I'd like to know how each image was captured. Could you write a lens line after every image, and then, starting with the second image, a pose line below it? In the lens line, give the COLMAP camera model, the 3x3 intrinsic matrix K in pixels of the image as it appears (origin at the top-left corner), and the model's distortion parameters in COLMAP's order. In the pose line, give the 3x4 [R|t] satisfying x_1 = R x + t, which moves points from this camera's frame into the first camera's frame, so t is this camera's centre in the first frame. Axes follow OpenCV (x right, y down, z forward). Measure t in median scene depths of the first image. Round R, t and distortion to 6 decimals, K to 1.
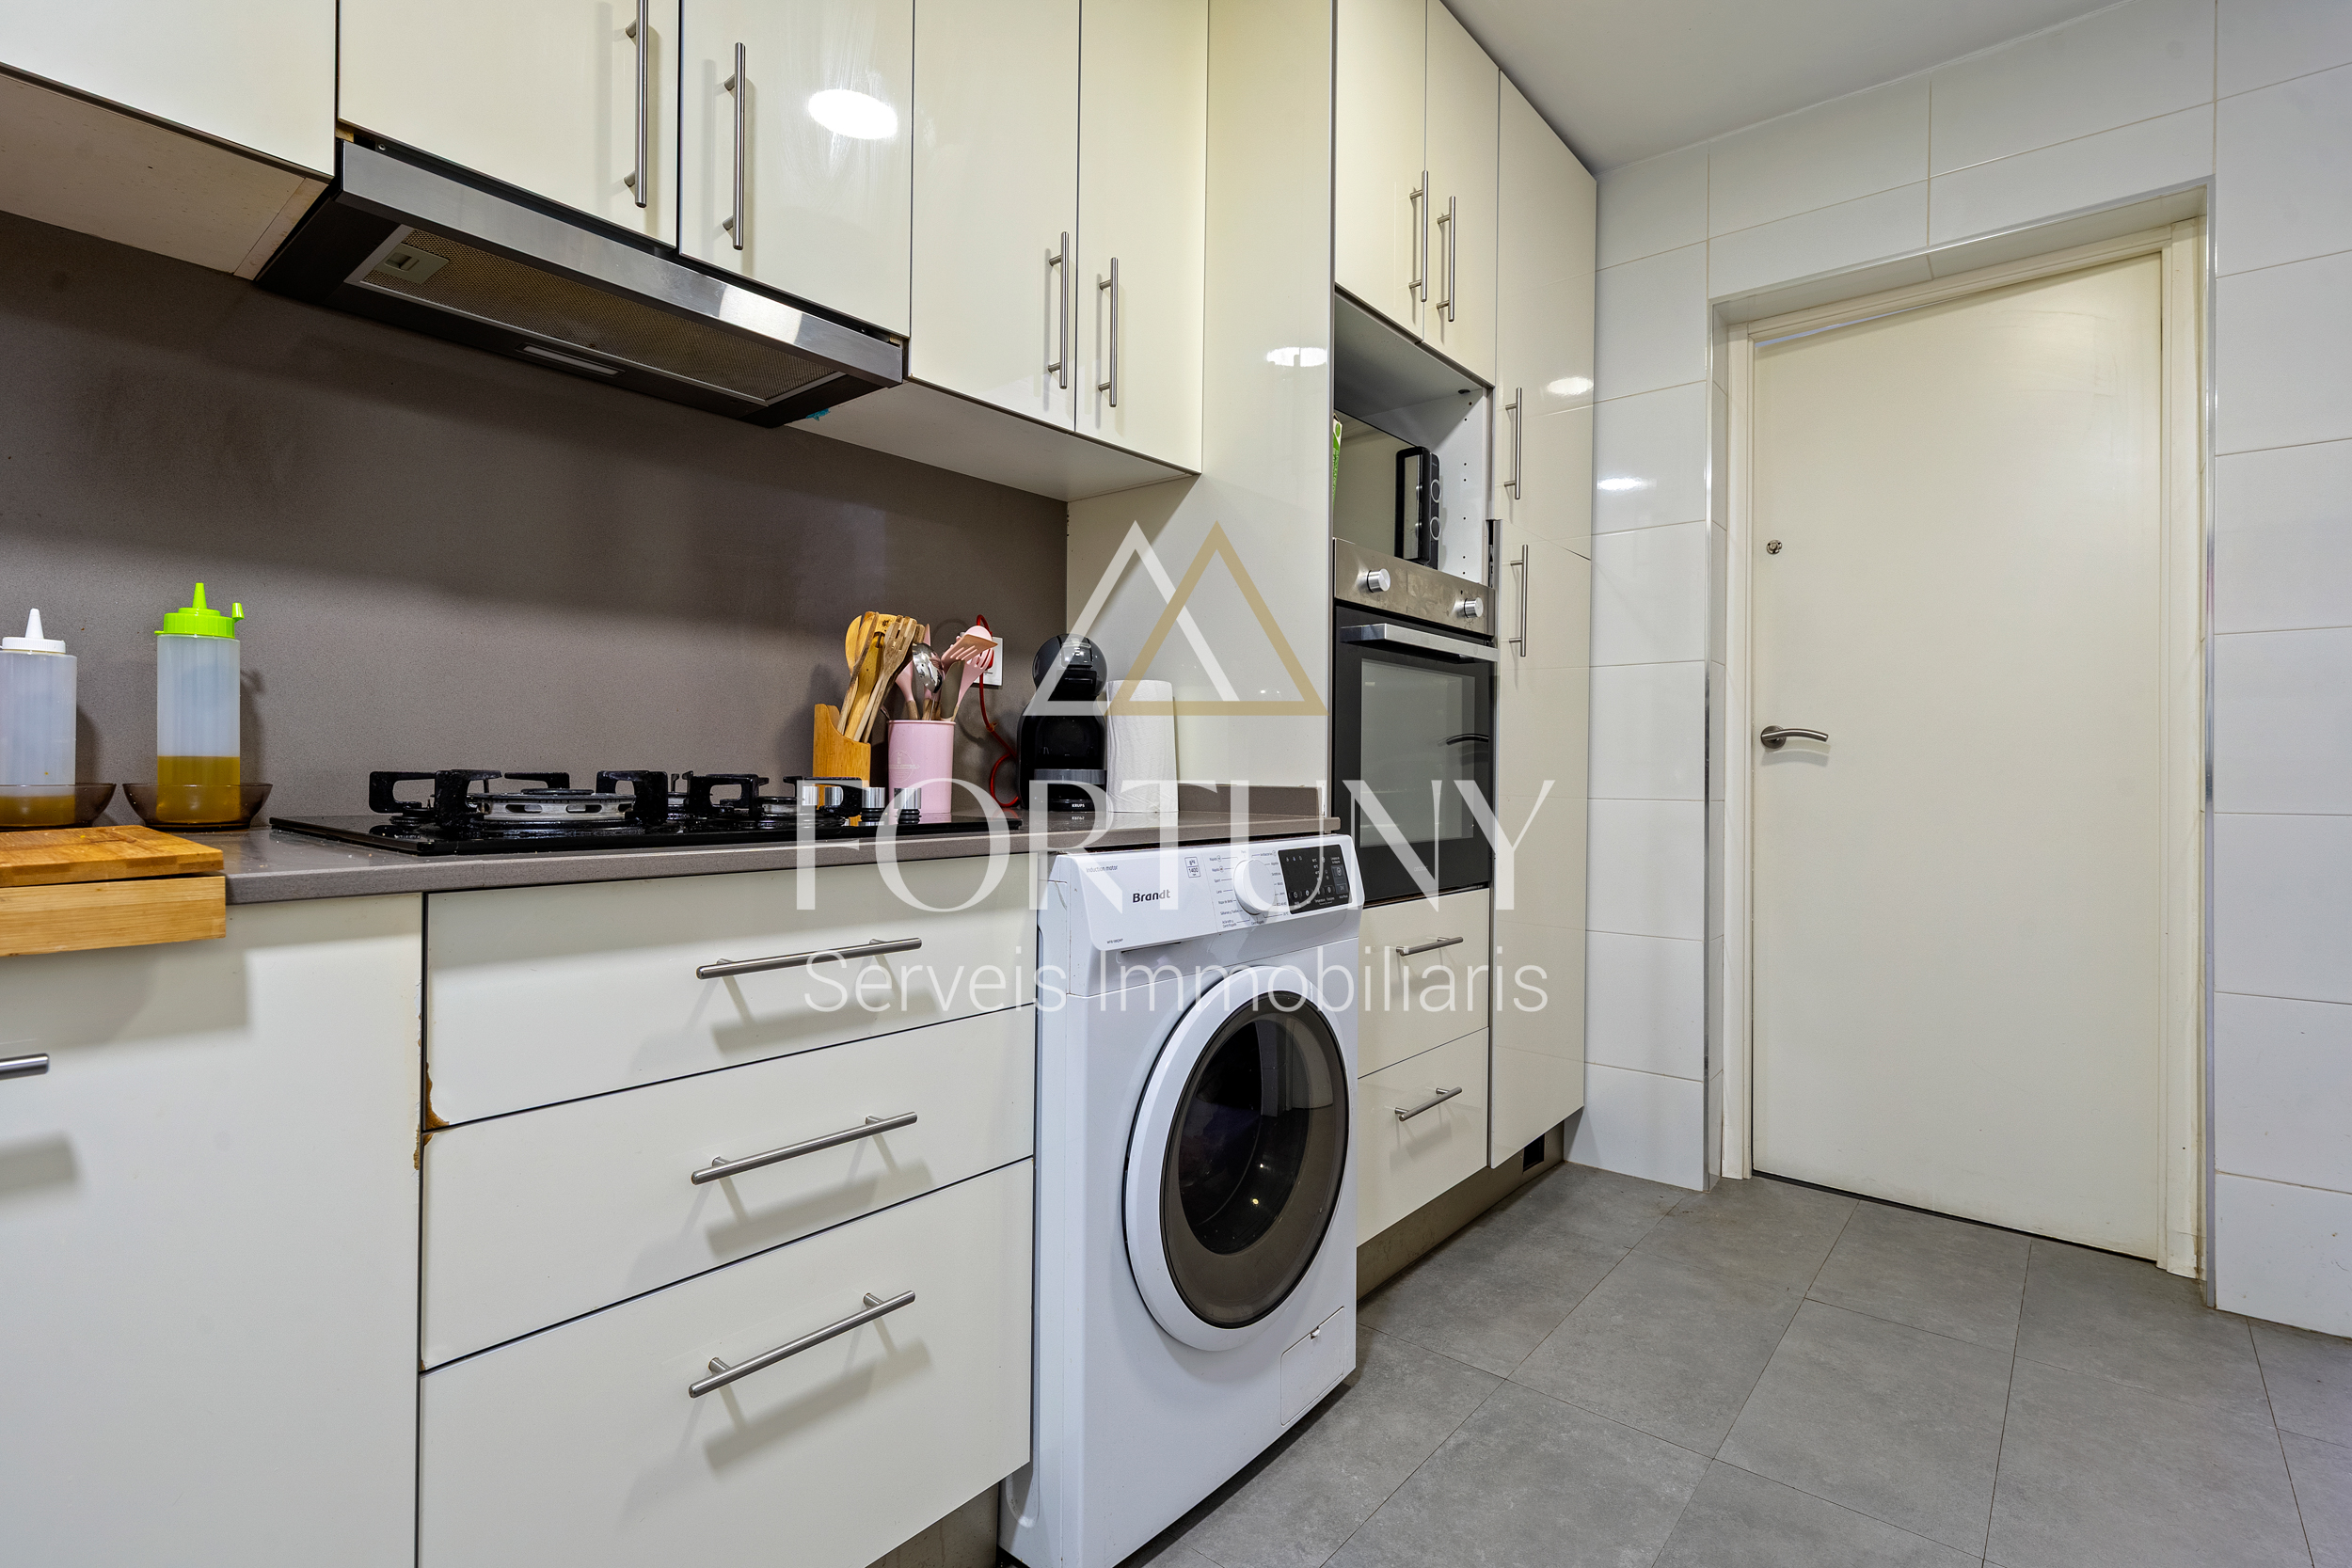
lens RADIAL K [[1146.5, 0, 1182.4], [0, 1146.5, 780.3], [0, 0, 1]] dist [0.000607, -0.000039]
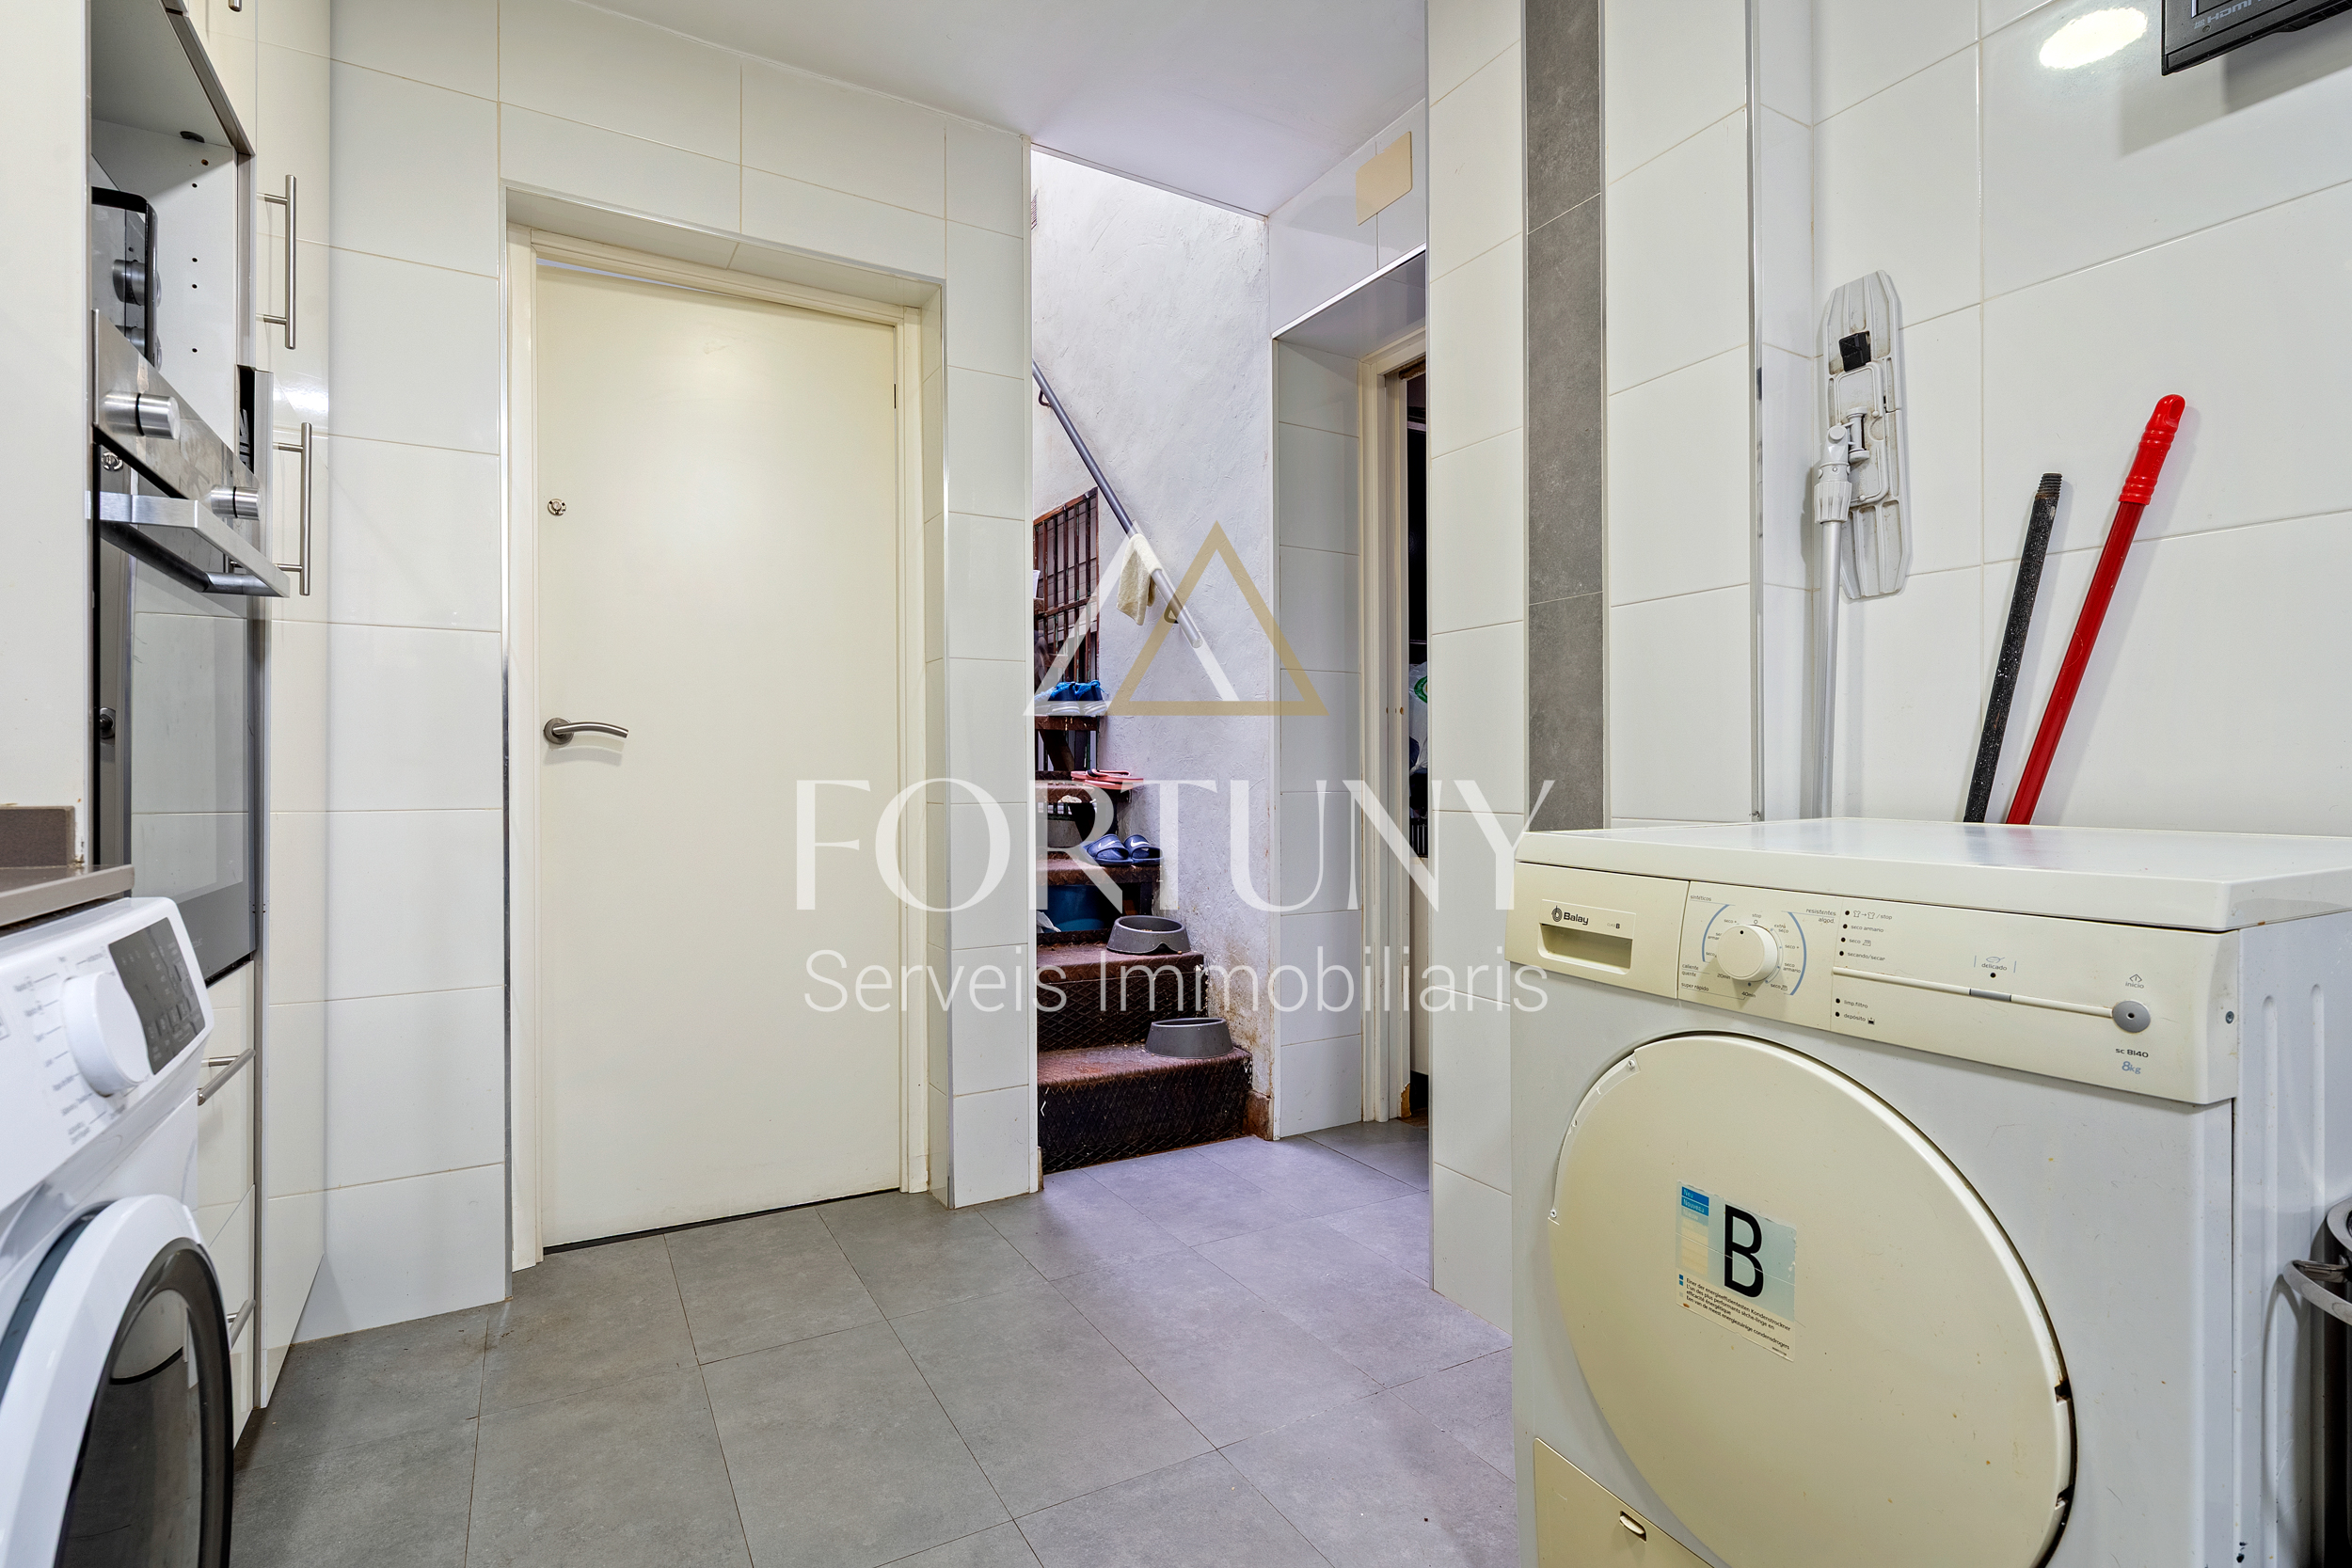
lens RADIAL K [[1146.5, 0, 1182.4], [0, 1146.5, 780.3], [0, 0, 1]] dist [0.000607, -0.000039]
pose [[0.334898, -0.010797, 0.942192, -0.154773], [0.012069, 0.999901, 0.007168, -0.002153], [-0.942177, 0.008970, 0.334995, 0.331756]]
